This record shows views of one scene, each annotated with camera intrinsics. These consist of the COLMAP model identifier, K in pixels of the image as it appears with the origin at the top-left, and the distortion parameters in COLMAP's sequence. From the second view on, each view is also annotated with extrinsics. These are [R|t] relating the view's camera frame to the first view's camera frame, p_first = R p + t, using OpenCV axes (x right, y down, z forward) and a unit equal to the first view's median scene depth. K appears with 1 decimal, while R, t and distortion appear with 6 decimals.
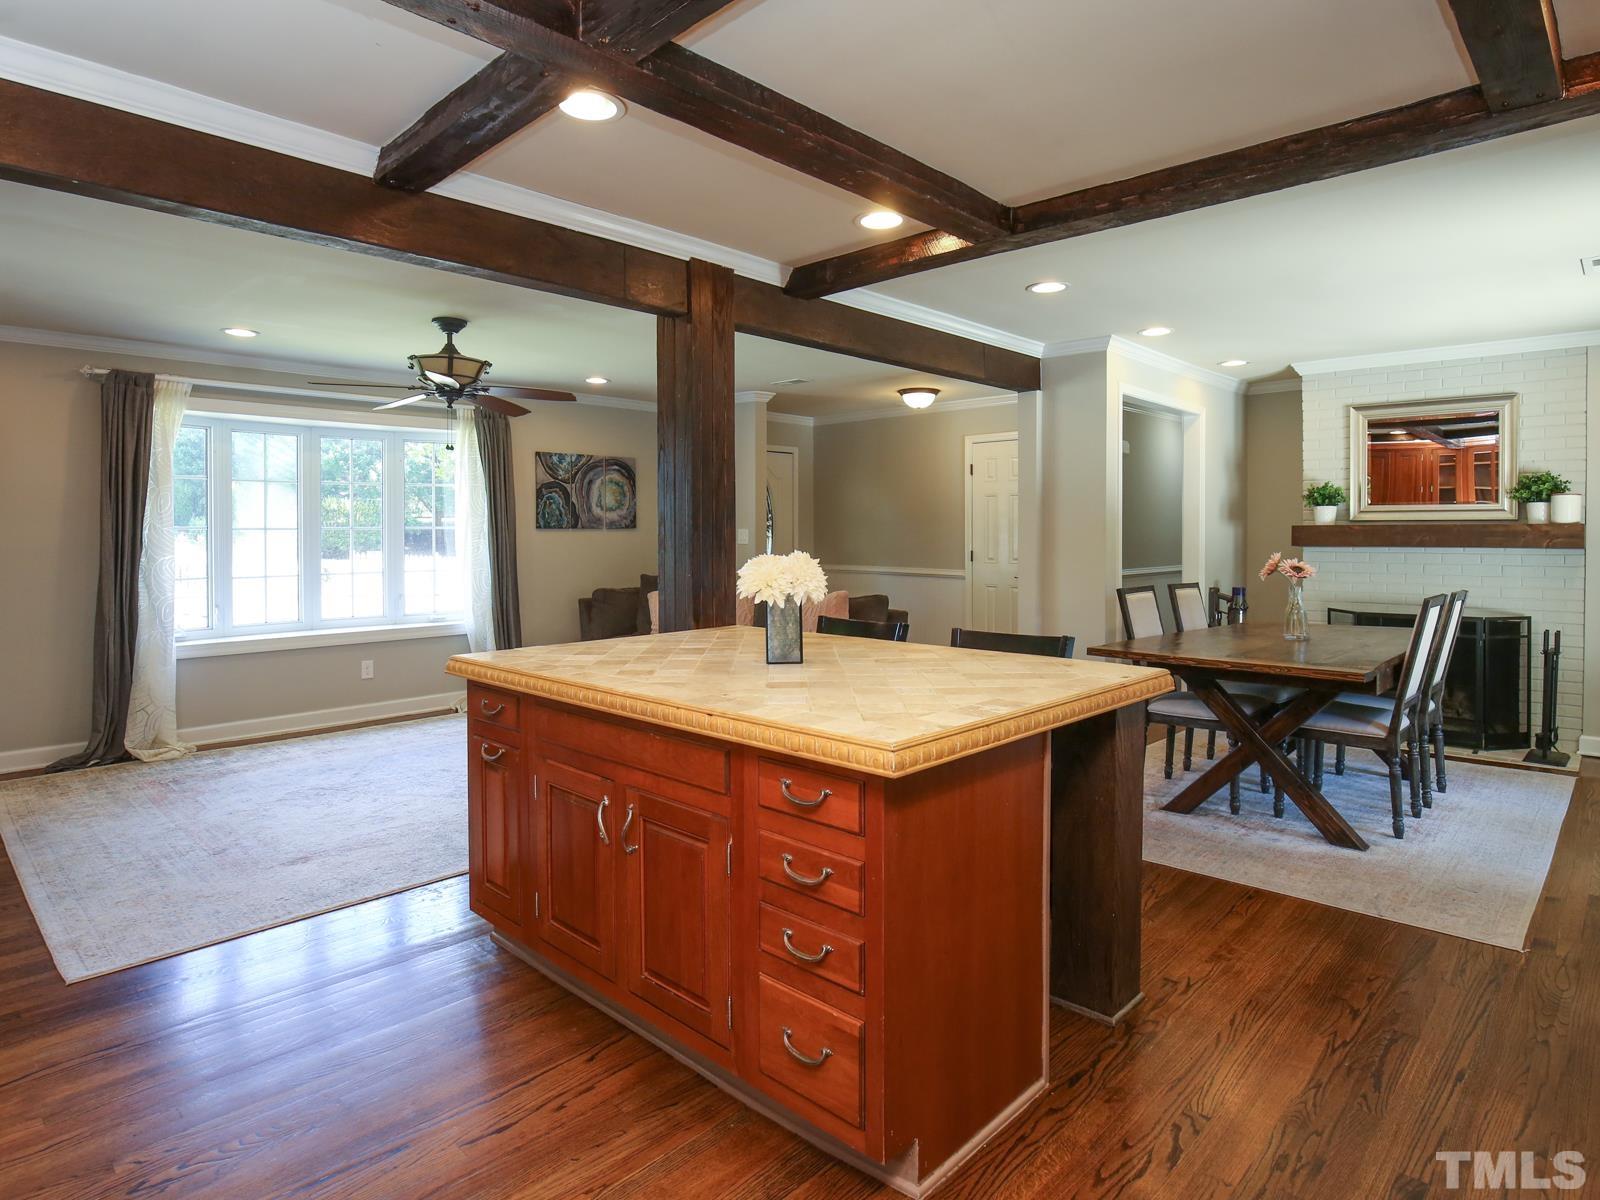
lens RADIAL K [[922.0, 0, 806.9], [0, 922.0, 541.6], [0, 0, 1]] dist [-0.029092, 0.004542]
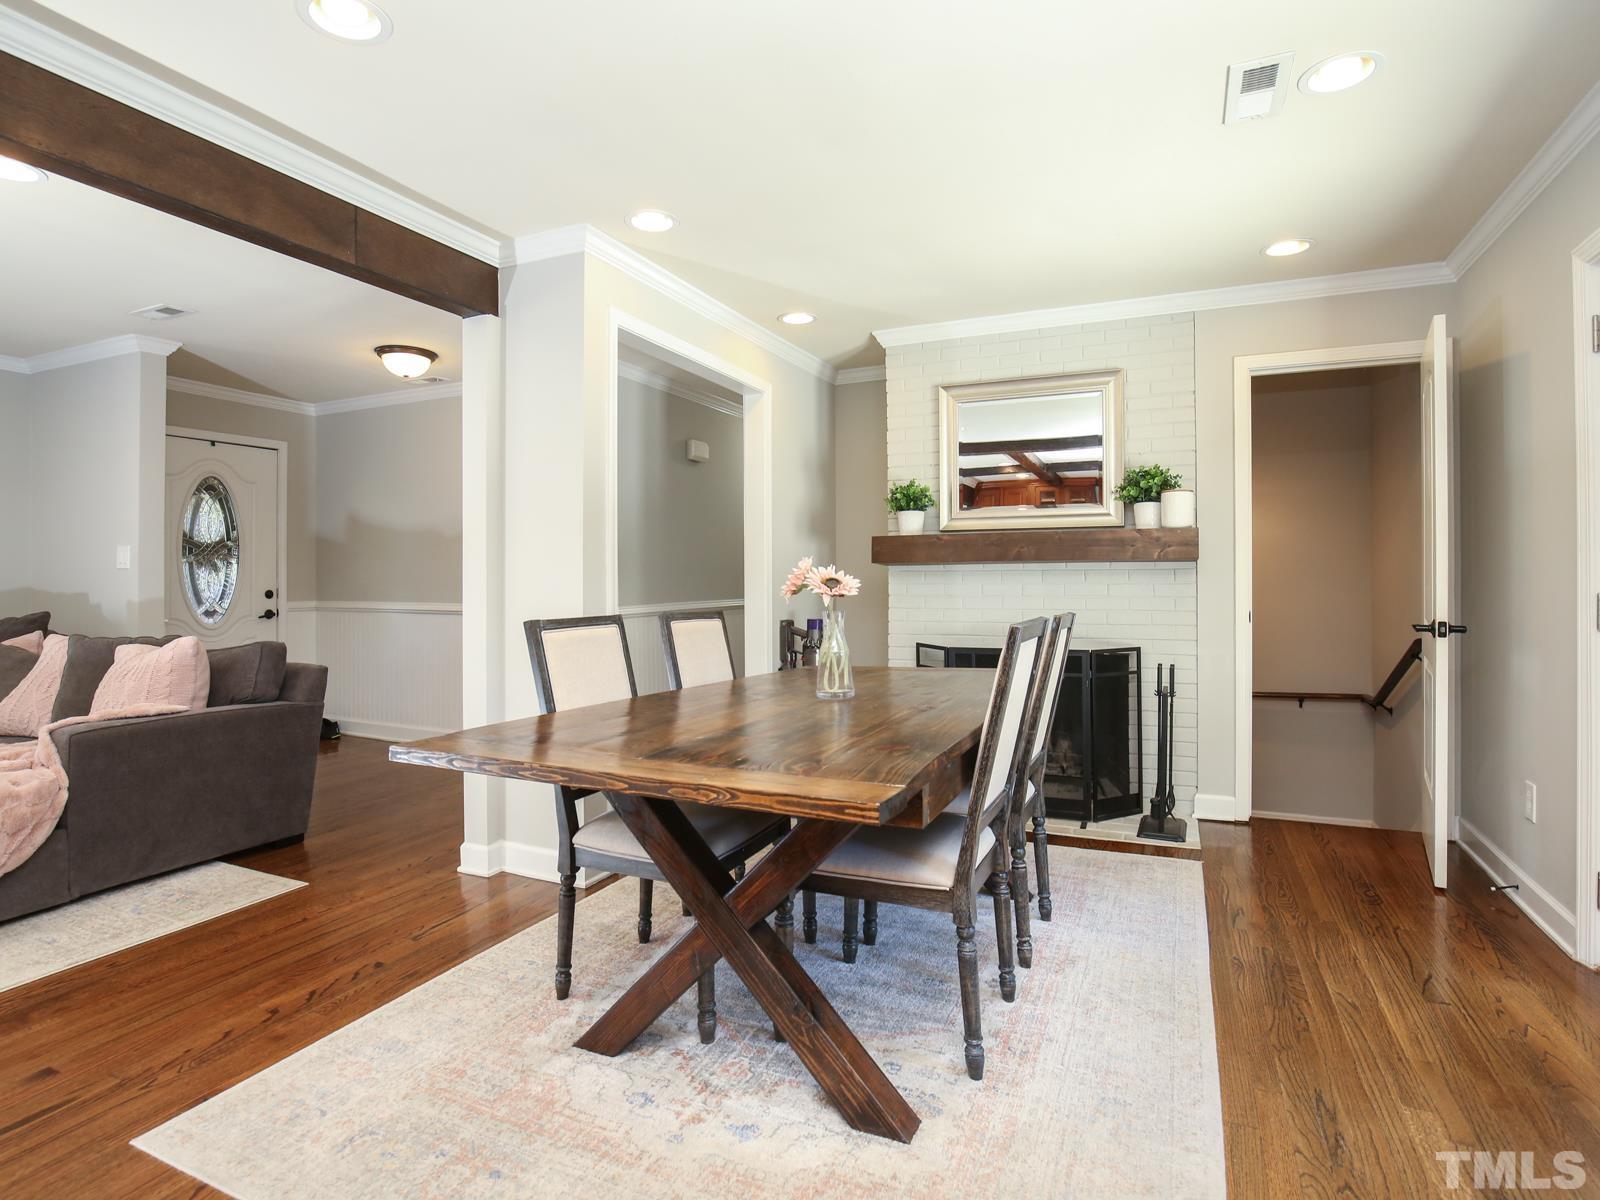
lens RADIAL K [[832.3, 0, 816.8], [0, 832.3, 568.2], [0, 0, 1]] dist [-0.027193, 0.002352]
pose [[0.942622, 0.000758, 0.333861, 0.283503], [0.007194, 0.999719, -0.022580, 0.027257], [-0.333785, 0.023686, 0.942352, 0.401137]]
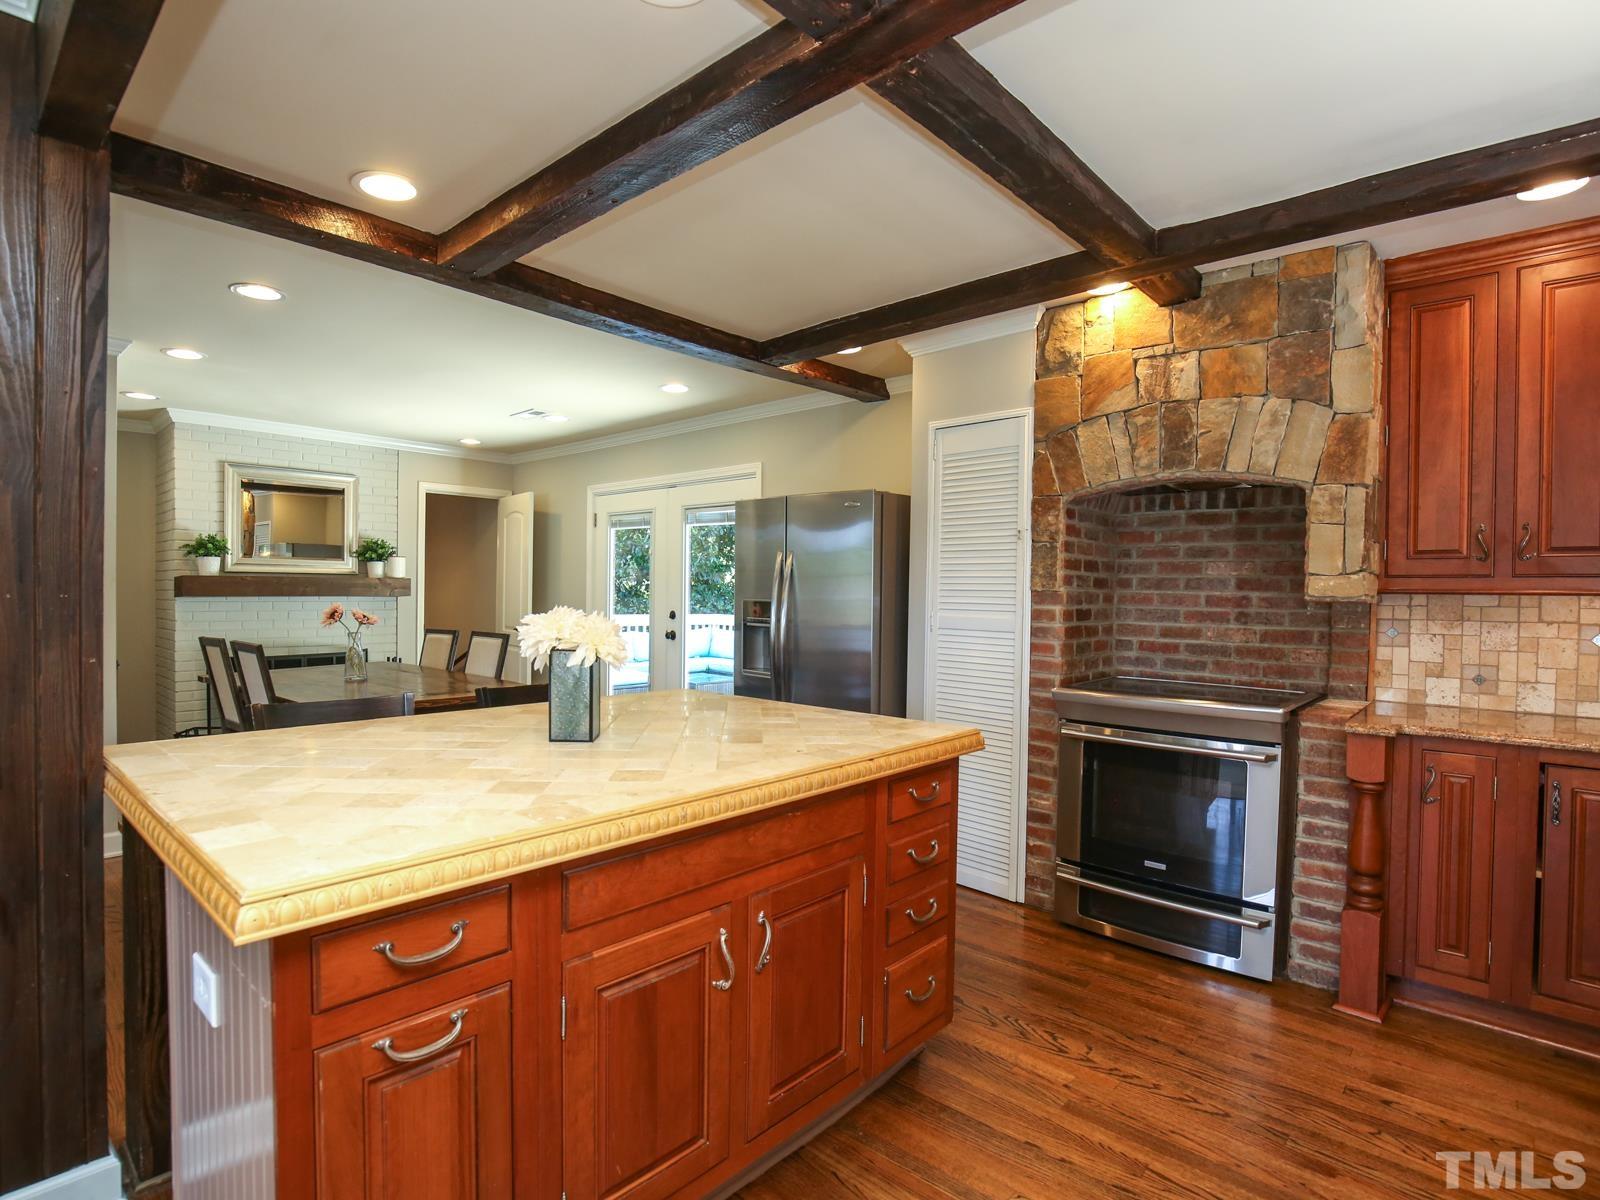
lens RADIAL K [[832.3, 0, 783.1], [0, 832.3, 598.3], [0, 0, 1]] dist [-0.027193, 0.002352]
pose [[-0.014400, -0.010703, 0.999839, -0.392720], [-0.001073, 0.999942, 0.010689, -0.003430], [-0.999896, -0.000918, -0.014411, 0.412224]]
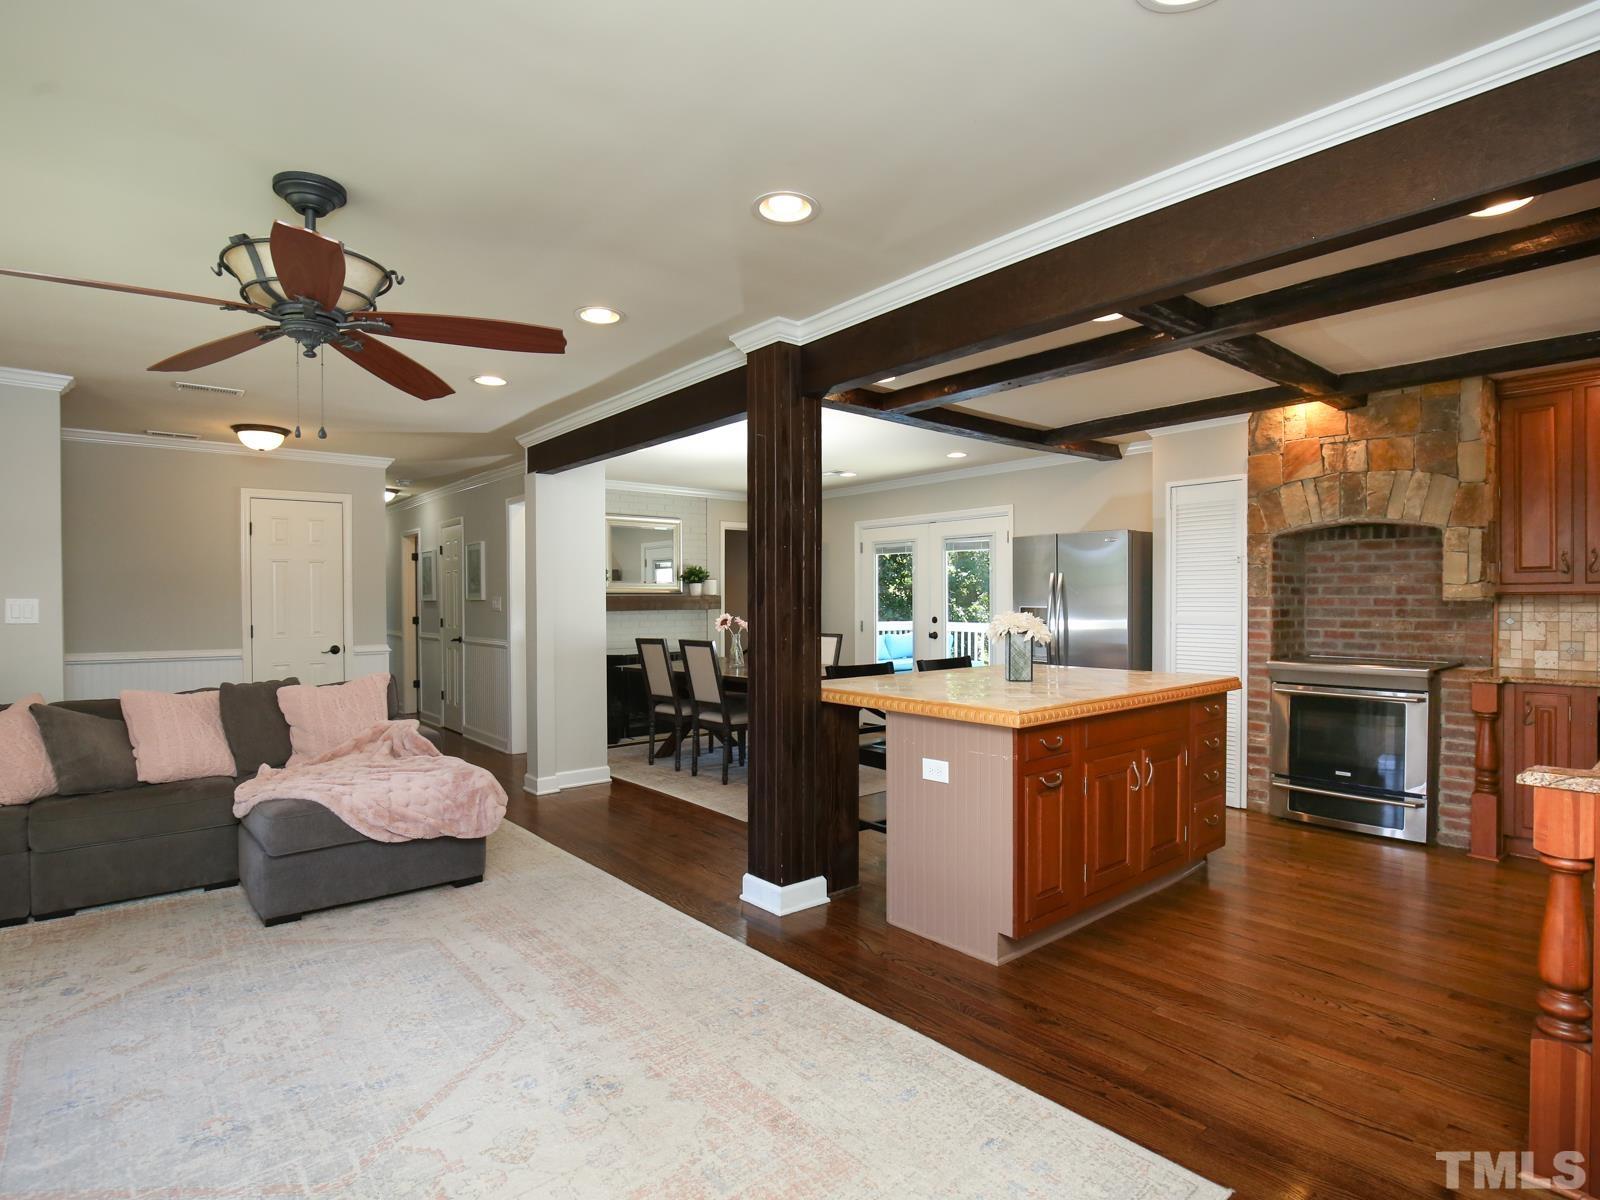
lens RADIAL K [[832.3, 0, 788.9], [0, 832.3, 602.4], [0, 0, 1]] dist [-0.027193, 0.002352]
pose [[0.125744, -0.005129, 0.992050, -0.737405], [0.016770, 0.999855, 0.003044, -0.008038], [-0.991921, 0.016254, 0.125811, 0.601807]]
